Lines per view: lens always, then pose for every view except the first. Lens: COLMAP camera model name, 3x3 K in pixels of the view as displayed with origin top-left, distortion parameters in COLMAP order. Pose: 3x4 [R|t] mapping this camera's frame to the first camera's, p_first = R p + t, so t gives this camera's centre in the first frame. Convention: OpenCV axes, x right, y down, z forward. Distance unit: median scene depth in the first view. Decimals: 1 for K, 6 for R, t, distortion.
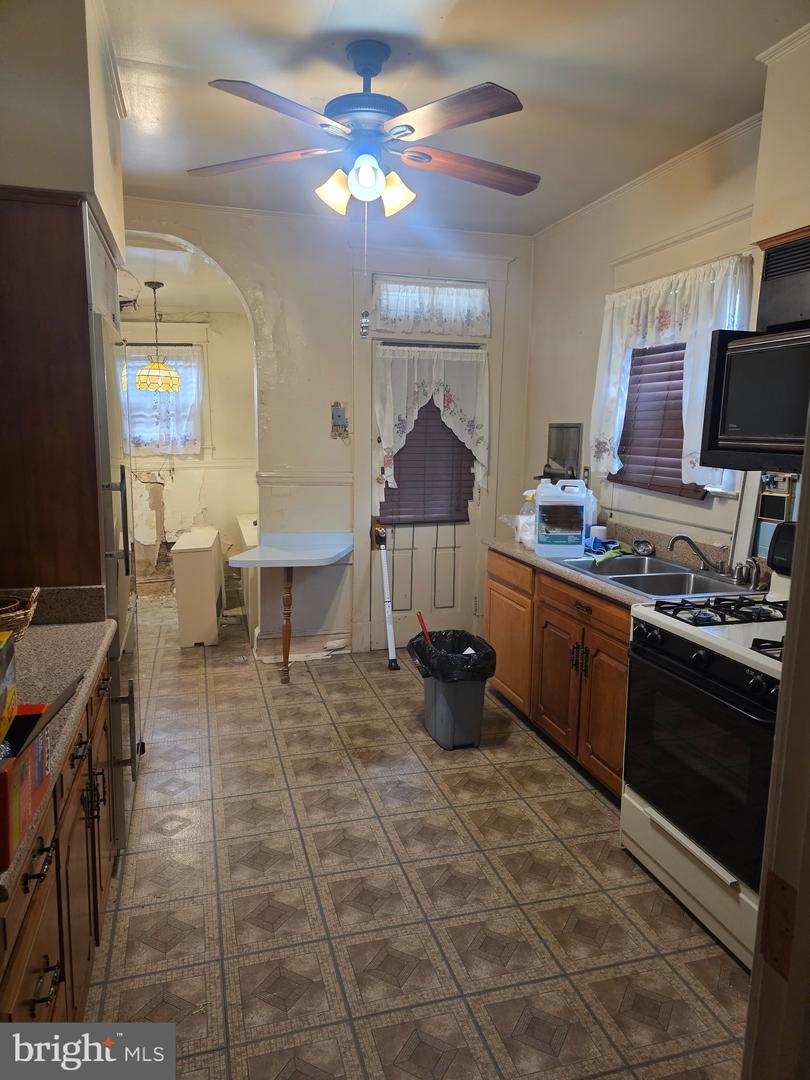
lens RADIAL K [[727.3, 0, 395.4], [0, 727.3, 546.9], [0, 0, 1]] dist [0.062152, -0.060871]
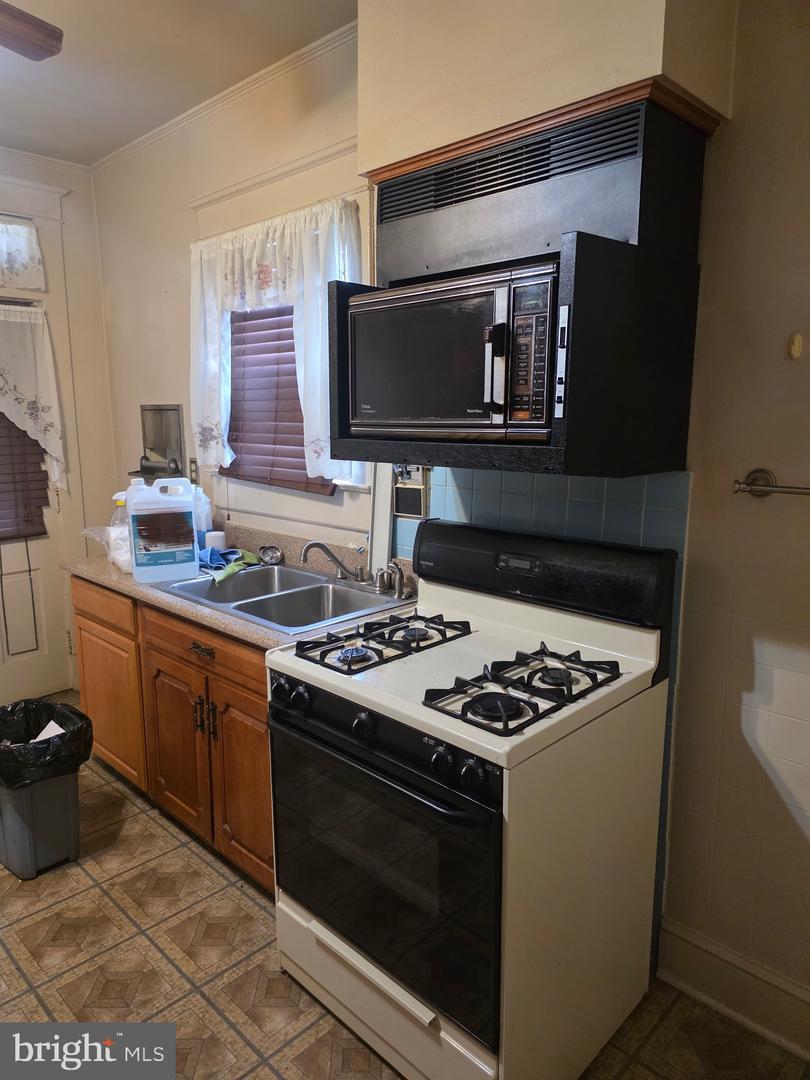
lens RADIAL K [[727.3, 0, 401.0], [0, 727.3, 540.0], [0, 0, 1]] dist [0.062152, -0.060871]
pose [[0.868358, -0.102669, 0.485195, 0.070567], [0.095204, 0.994650, 0.040084, -0.035531], [-0.486715, 0.011385, 0.873487, 0.212925]]
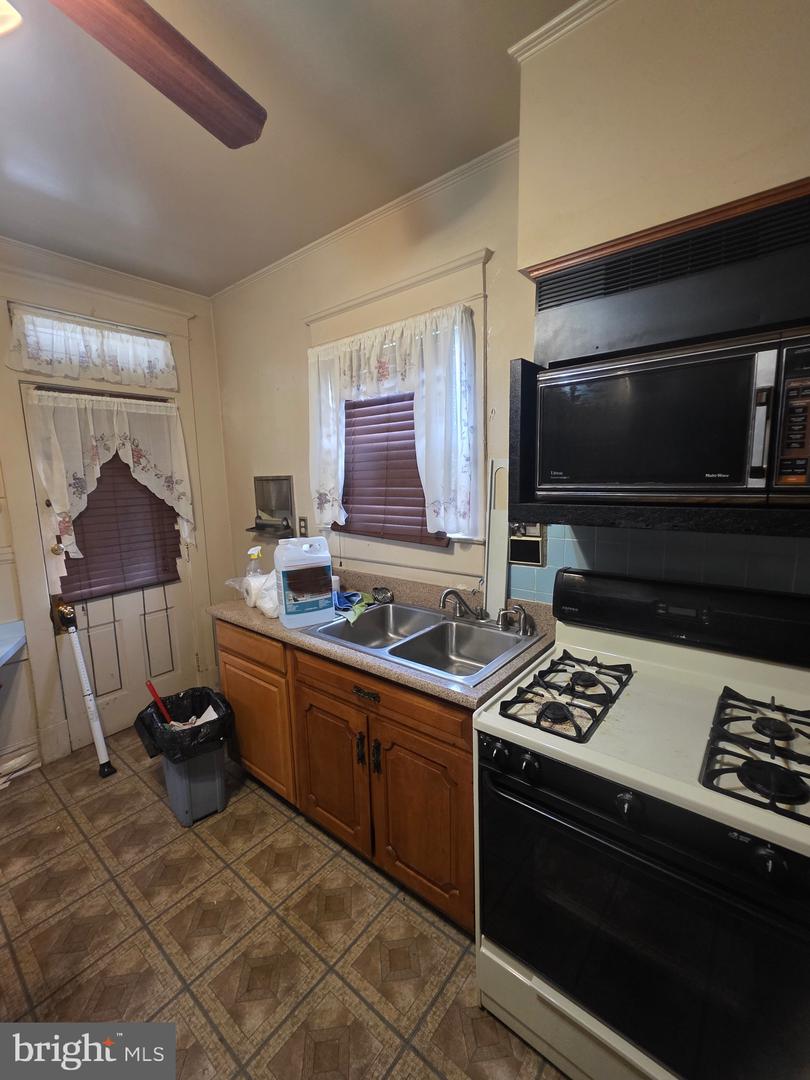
lens RADIAL K [[455.8, 0, 412.6], [0, 455.8, 537.0], [0, 0, 1]] dist [0.002133, -0.001024]
pose [[0.812938, -0.114548, 0.570973, 0.018943], [0.131014, 0.991304, 0.012339, -0.083412], [-0.567421, 0.064775, 0.820876, 0.462879]]
